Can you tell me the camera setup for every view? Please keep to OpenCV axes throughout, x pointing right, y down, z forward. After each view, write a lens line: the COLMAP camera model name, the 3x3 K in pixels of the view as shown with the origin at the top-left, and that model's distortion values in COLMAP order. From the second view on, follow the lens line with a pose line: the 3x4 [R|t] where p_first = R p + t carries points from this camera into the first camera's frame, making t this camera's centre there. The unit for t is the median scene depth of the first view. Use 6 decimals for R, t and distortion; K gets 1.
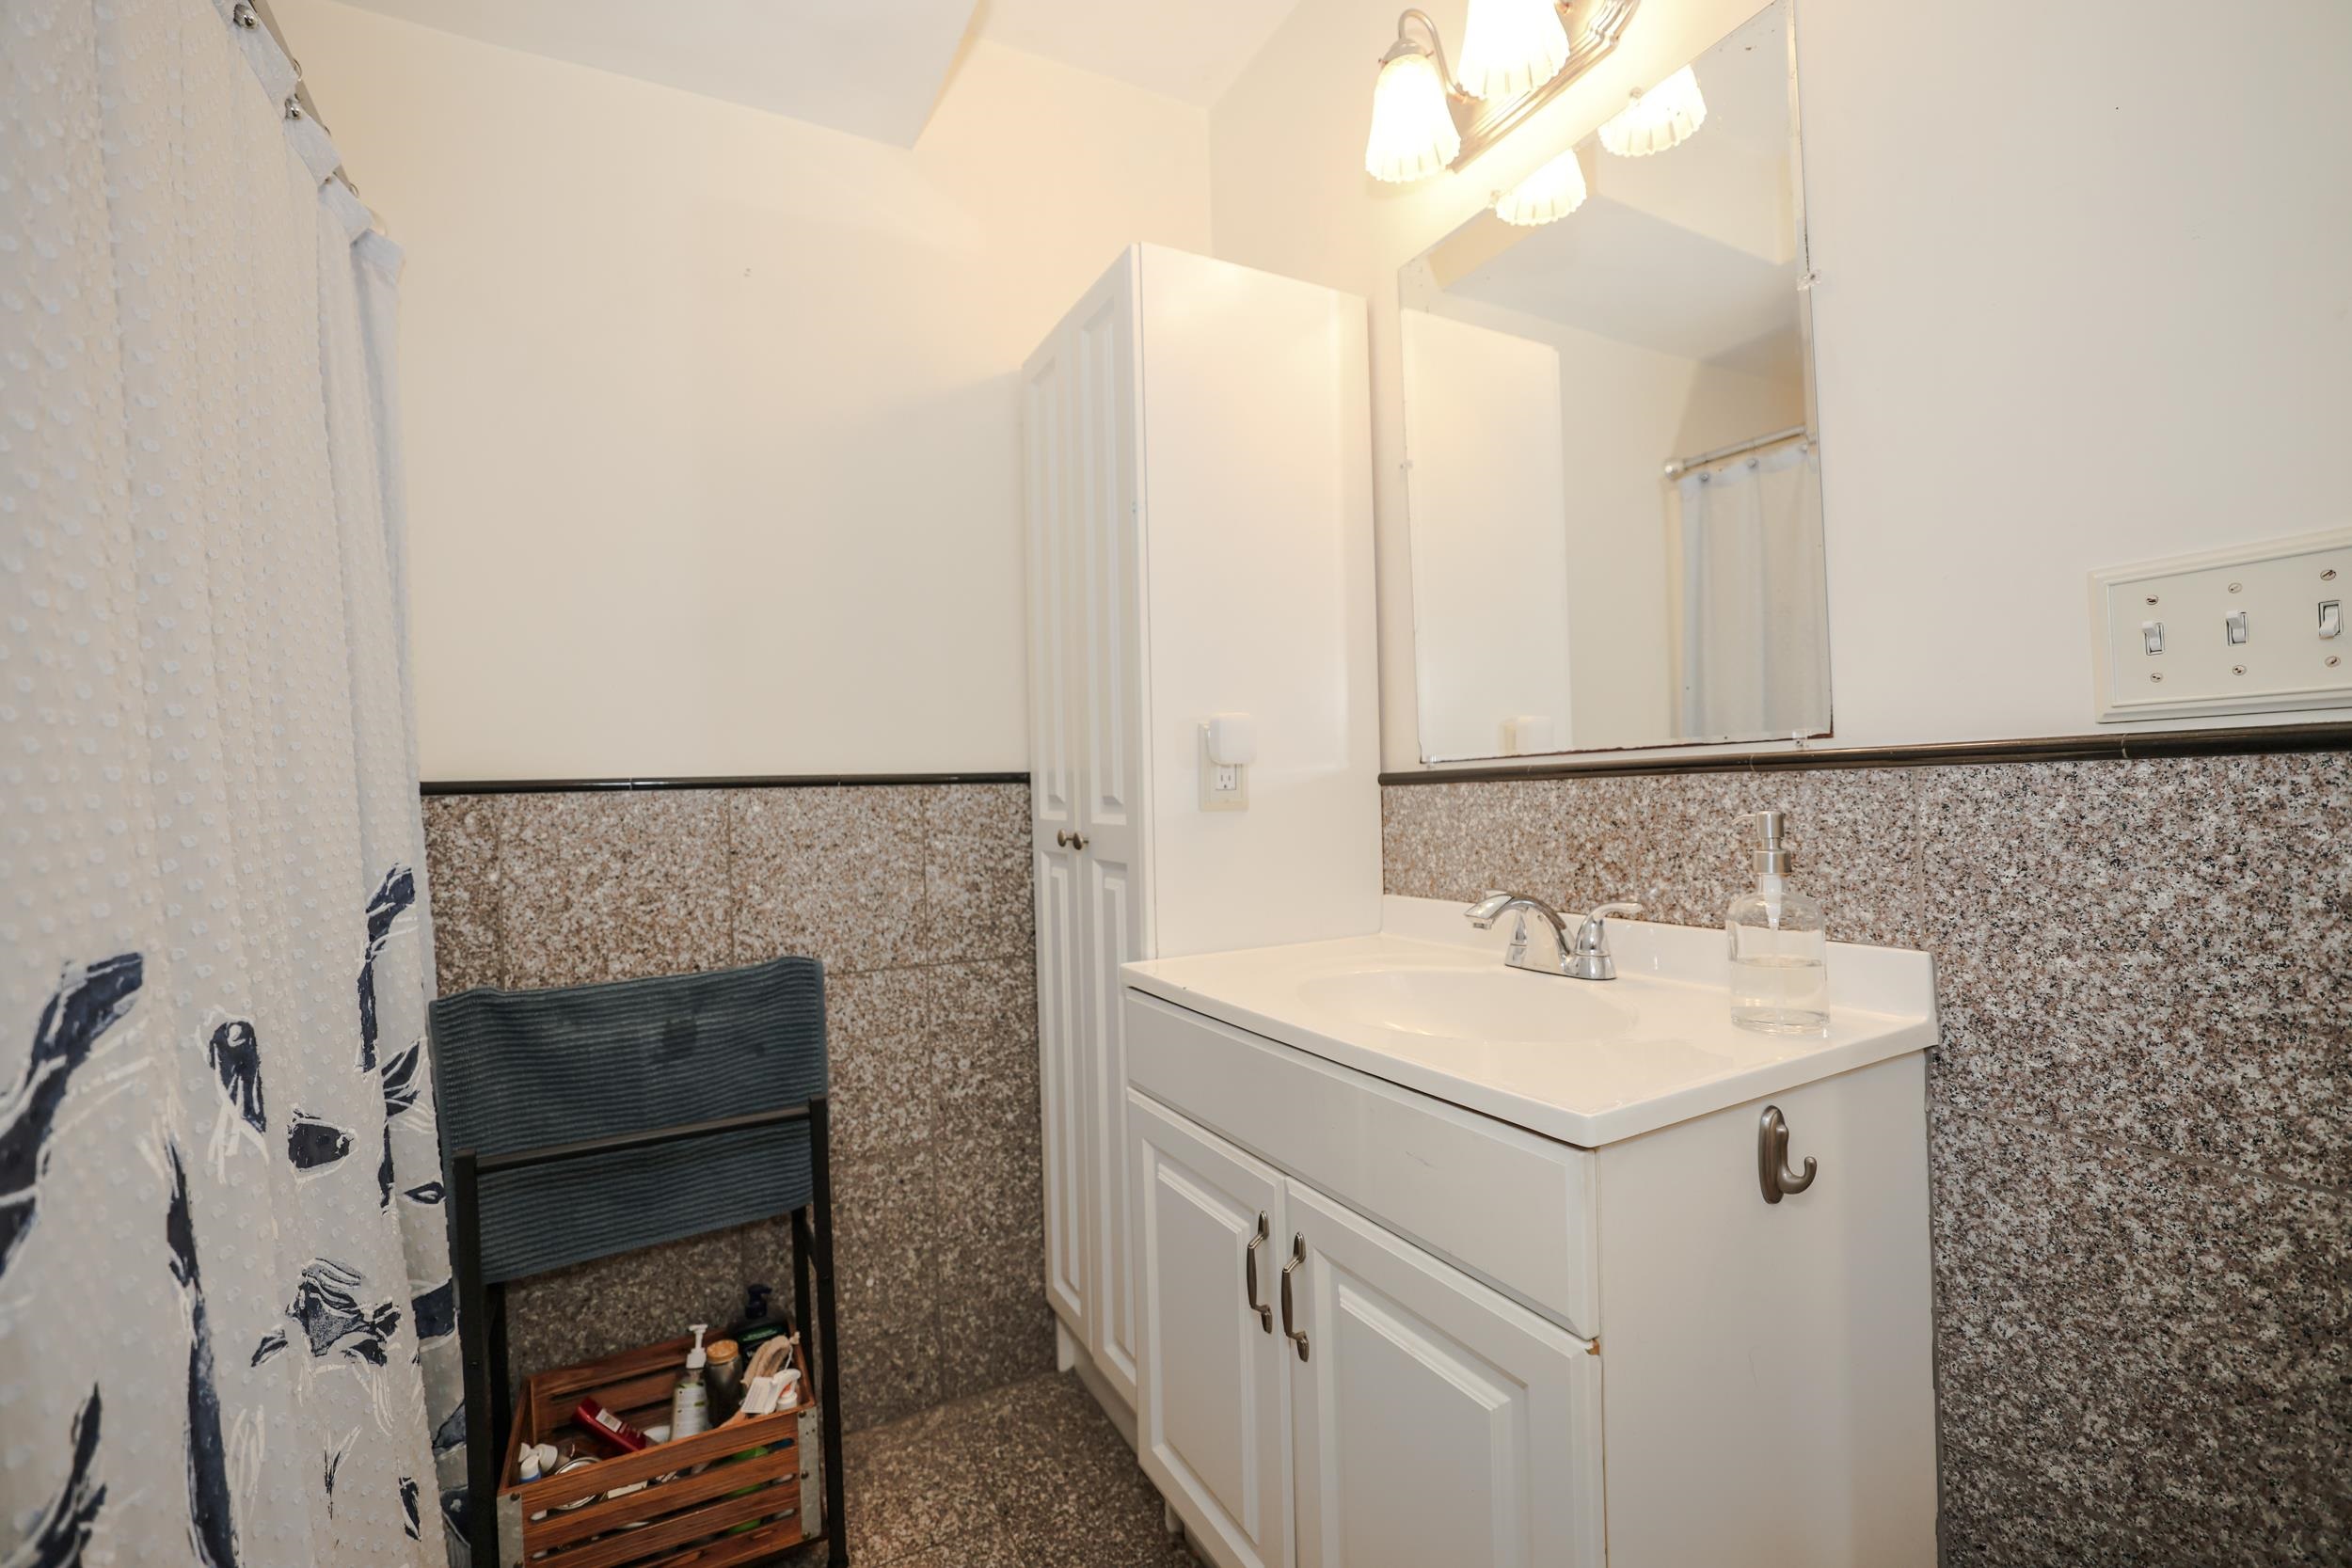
lens RADIAL K [[1010.0, 0, 1172.4], [0, 1010.0, 783.4], [0, 0, 1]] dist [-0.036946, 0.007382]
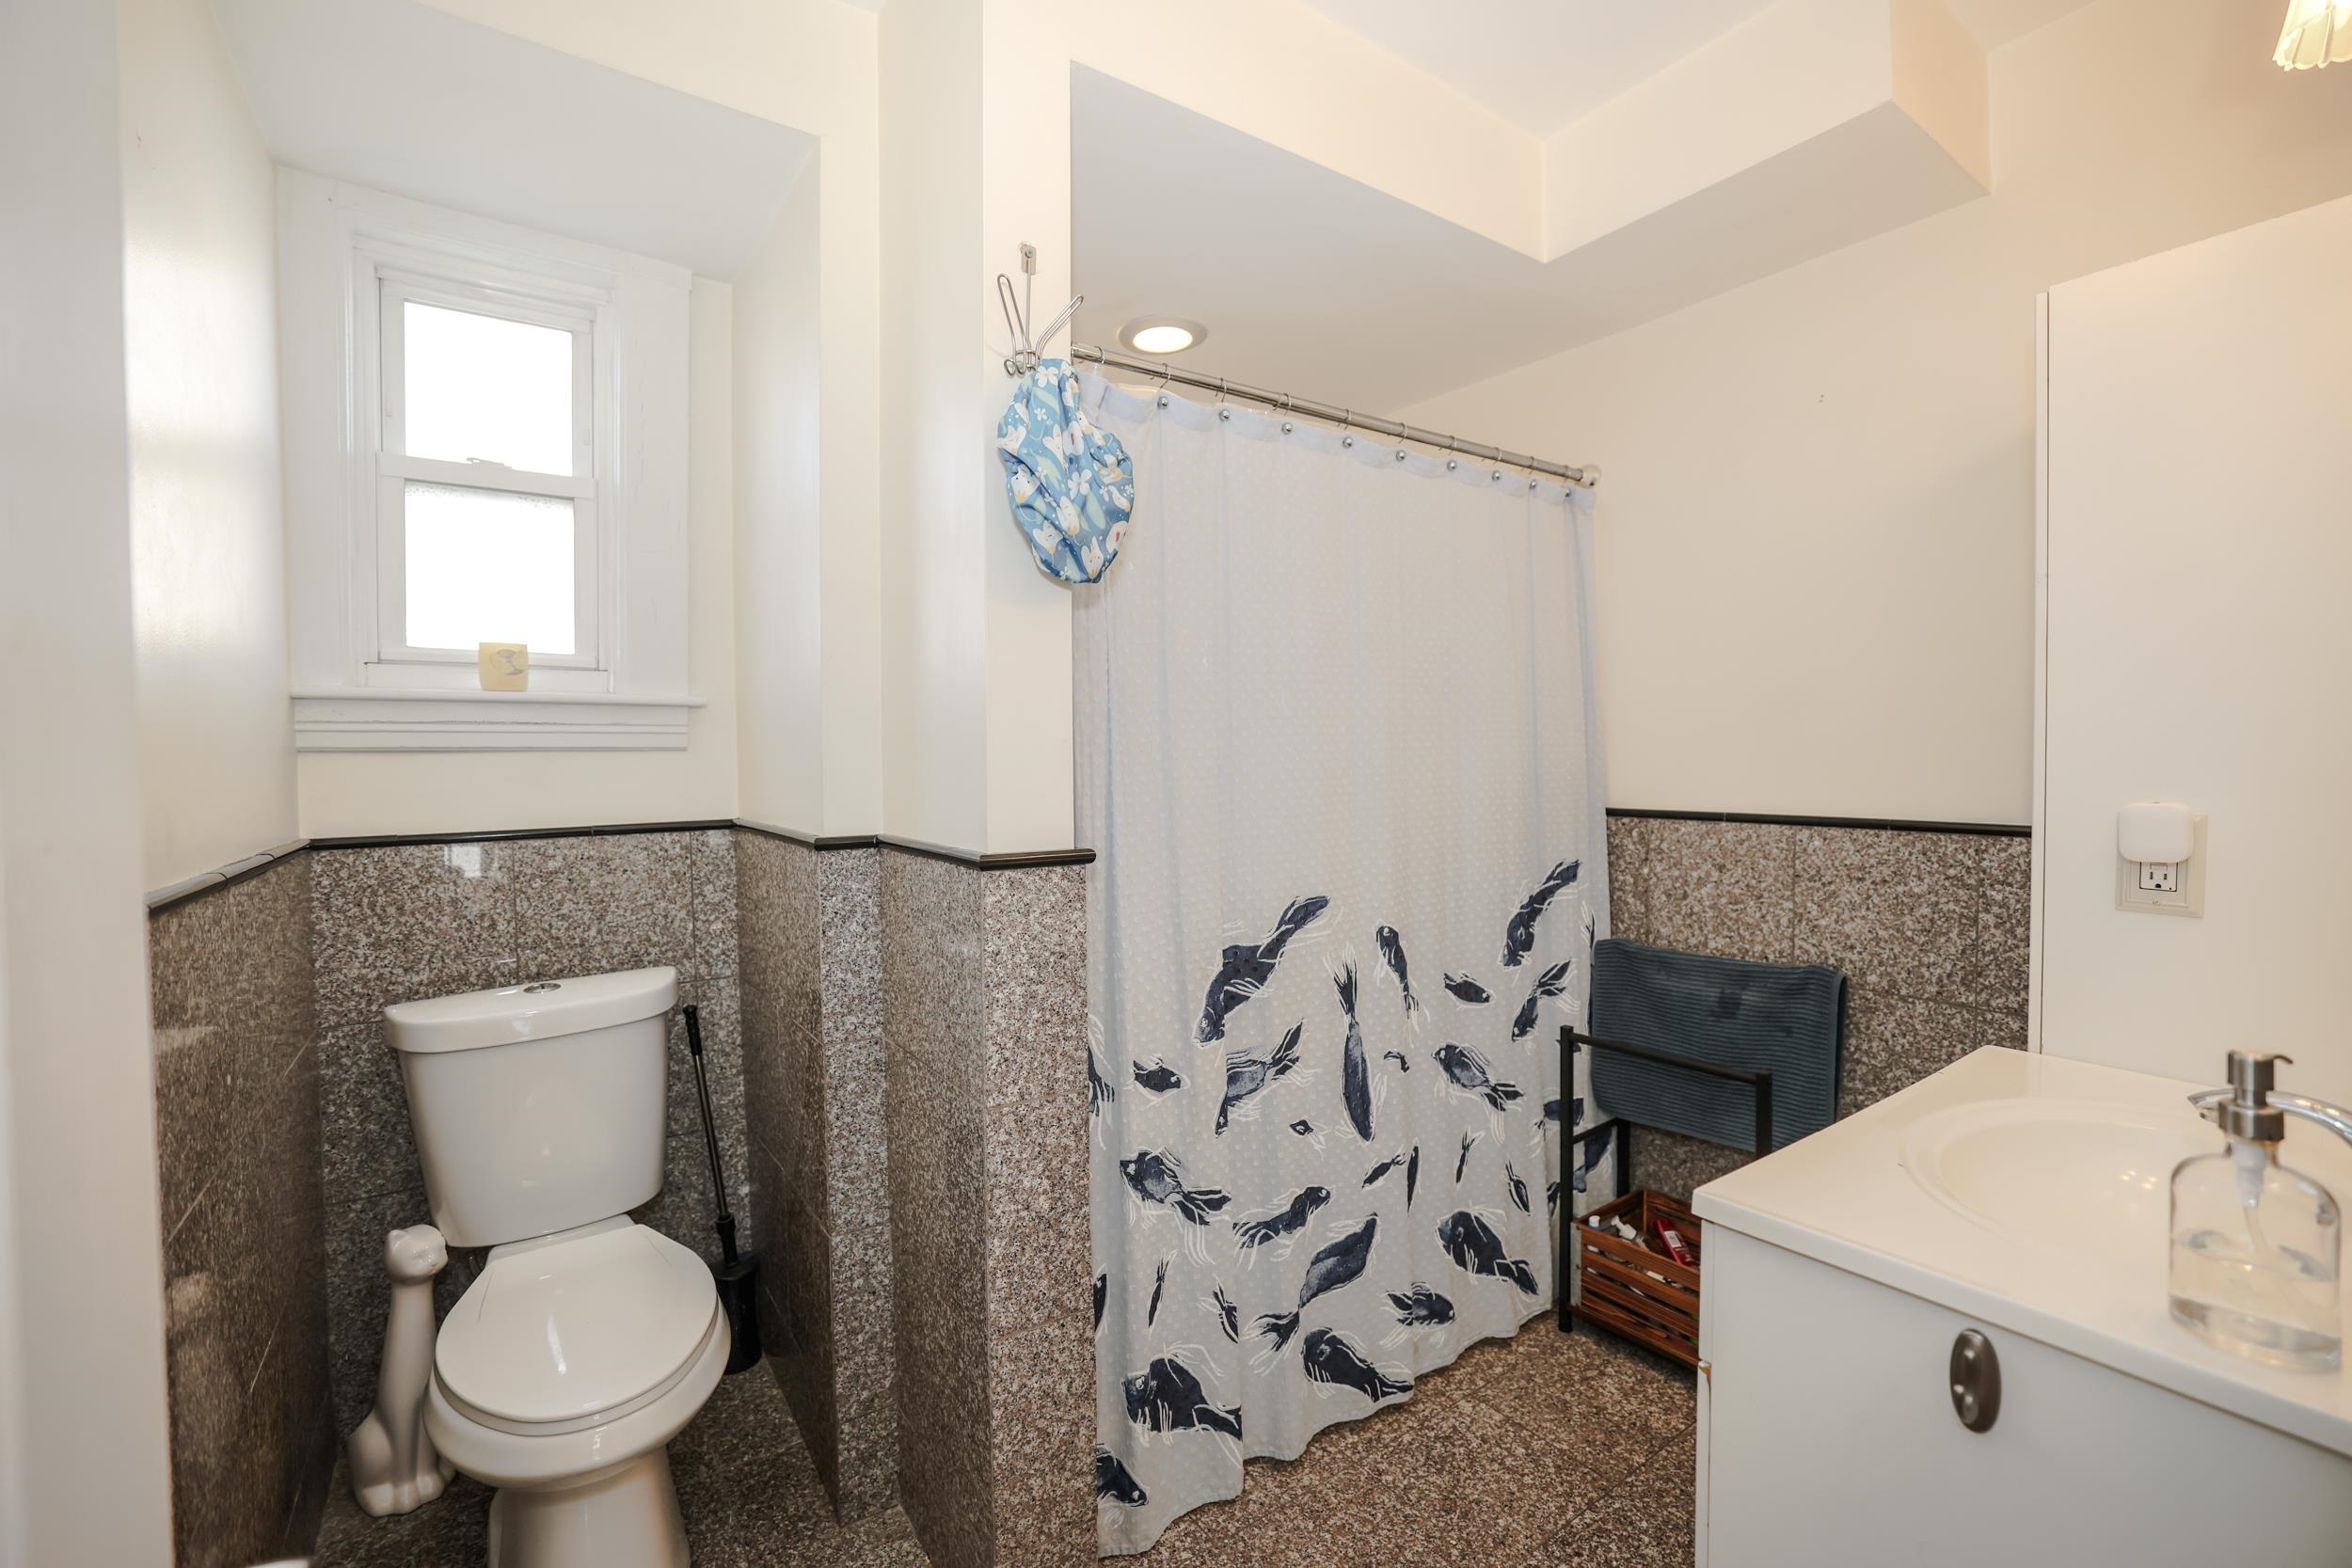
lens RADIAL K [[1010.0, 0, 1167.9], [0, 1010.0, 776.5], [0, 0, 1]] dist [-0.036946, 0.007382]
pose [[0.116921, 0.050848, -0.991839, 0.741224], [0.013946, 0.998506, 0.052834, -0.139326], [0.993043, -0.020010, 0.116037, 0.064547]]
